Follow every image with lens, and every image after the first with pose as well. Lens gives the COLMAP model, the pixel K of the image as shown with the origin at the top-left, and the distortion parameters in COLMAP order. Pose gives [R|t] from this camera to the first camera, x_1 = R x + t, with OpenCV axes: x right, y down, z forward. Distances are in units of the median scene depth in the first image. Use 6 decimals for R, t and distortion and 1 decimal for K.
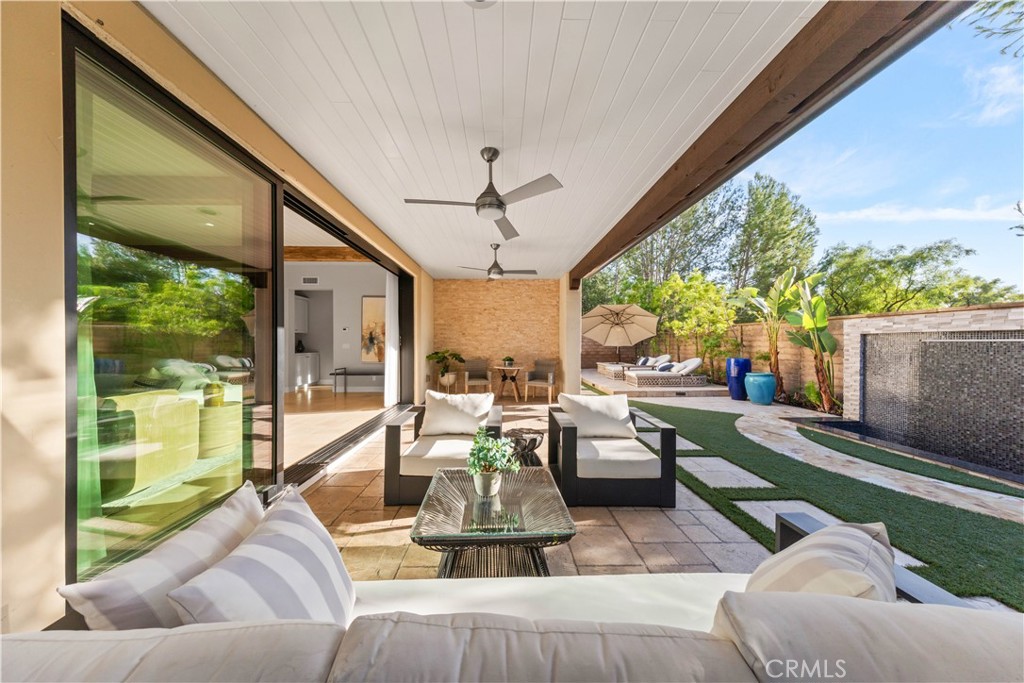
lens RADIAL K [[318.6, 0, 508.8], [0, 318.6, 342.3], [0, 0, 1]] dist [0.001668, -0.000147]
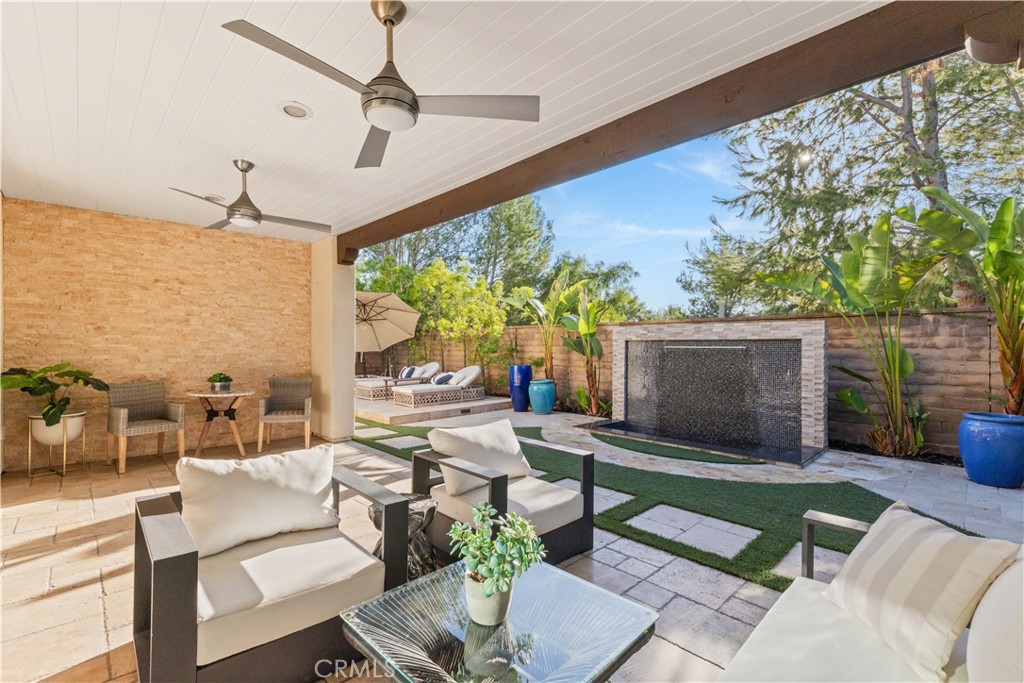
lens RADIAL K [[447.7, 0, 513.7], [0, 447.7, 344.2], [0, 0, 1]] dist [0.005008, -0.000933]
pose [[0.727315, 0.006555, 0.686272, -0.156593], [-0.005440, 0.999978, -0.003787, -0.003501], [-0.686282, -0.000979, 0.727335, 0.104934]]
